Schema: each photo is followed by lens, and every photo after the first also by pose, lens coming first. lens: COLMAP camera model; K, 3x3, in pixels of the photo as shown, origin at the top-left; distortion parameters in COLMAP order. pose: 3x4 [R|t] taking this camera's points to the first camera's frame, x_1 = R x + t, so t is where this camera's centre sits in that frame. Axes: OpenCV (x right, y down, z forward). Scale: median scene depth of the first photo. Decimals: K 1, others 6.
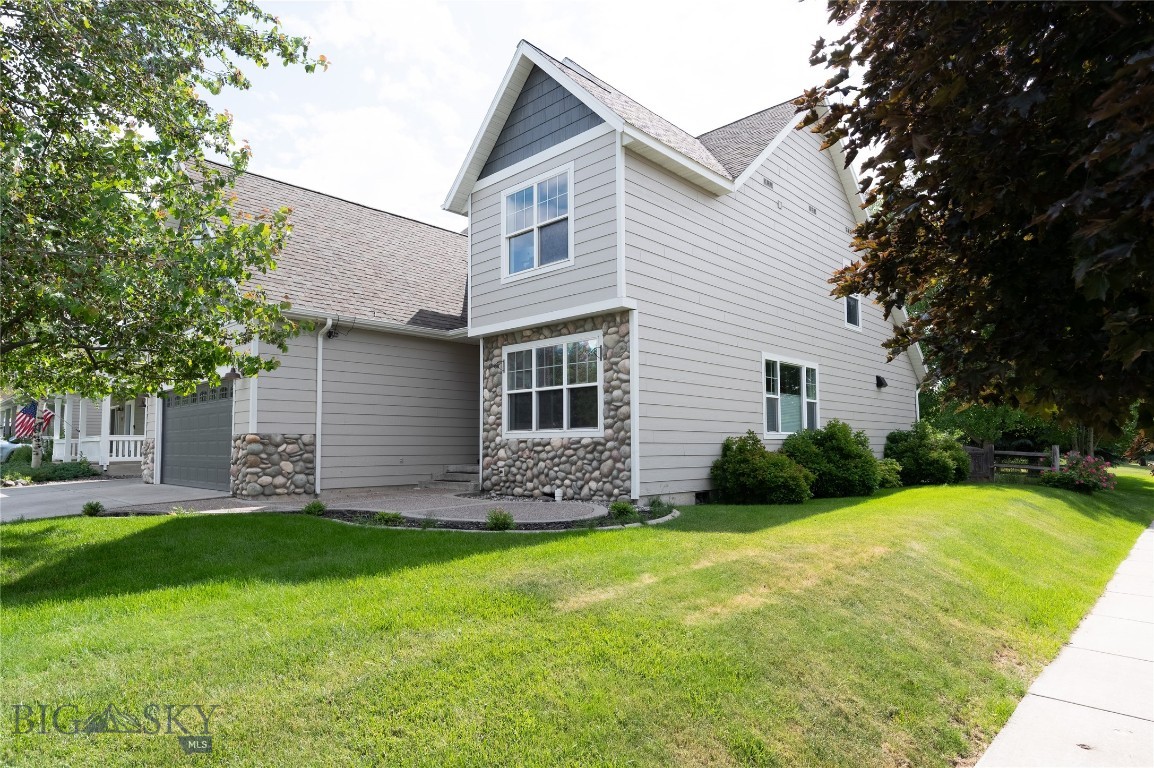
lens RADIAL K [[657.8, 0, 574.6], [0, 657.8, 422.7], [0, 0, 1]] dist [0.000526, 0.000356]
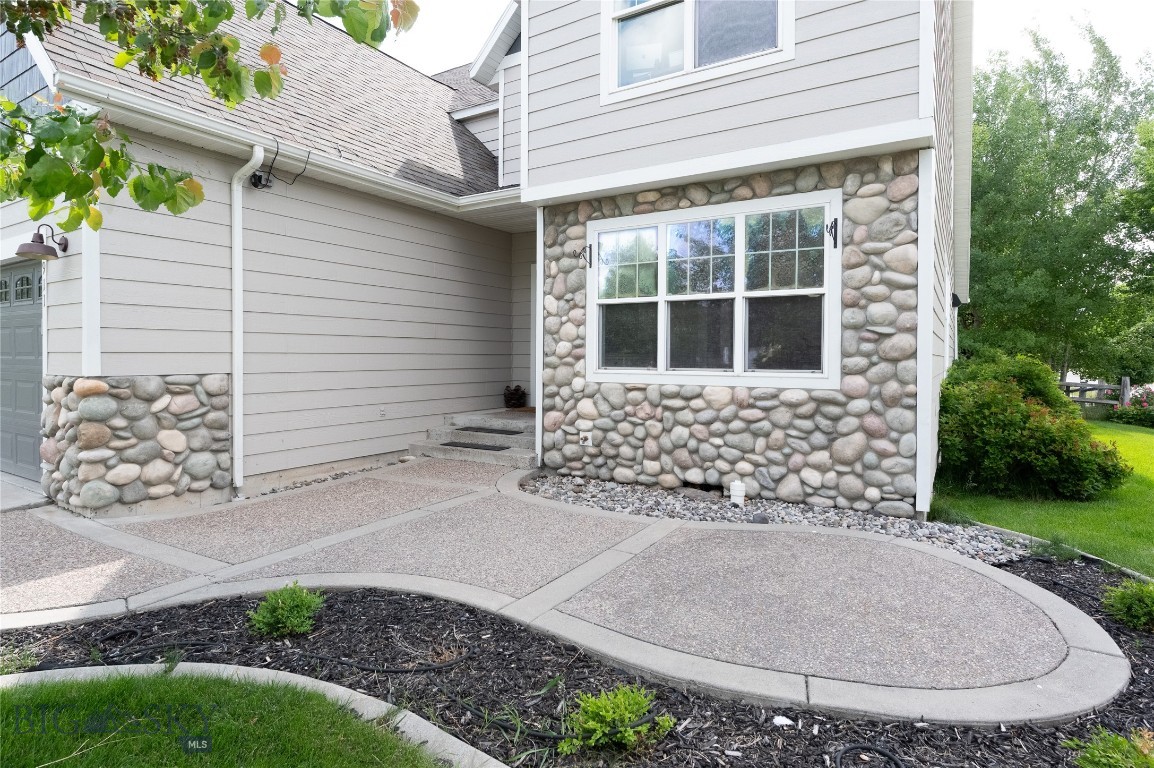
lens RADIAL K [[600.1, 0, 577.4], [0, 600.1, 366.7], [0, 0, 1]] dist [0.003528, -0.001079]
pose [[0.975847, 0.001916, 0.218448, -0.245808], [-0.014712, 0.998268, 0.056965, -0.019934], [-0.217961, -0.058803, 0.974184, 0.509713]]
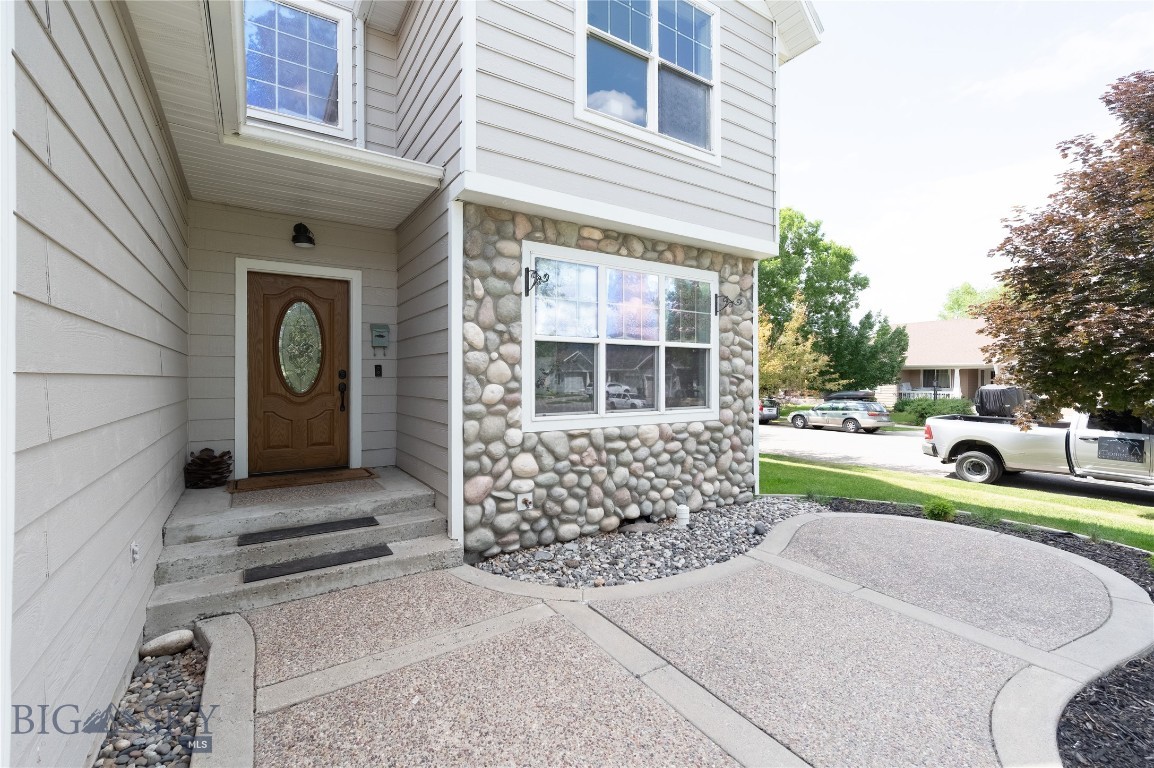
lens RADIAL K [[486.0, 0, 573.6], [0, 486.0, 380.4], [0, 0, 1]] dist [-0.000036, 0.000015]
pose [[0.235618, -0.001517, 0.971844, -0.469819], [-0.036777, 0.999269, 0.010476, -0.019981], [-0.971150, -0.038210, 0.235390, 0.926580]]
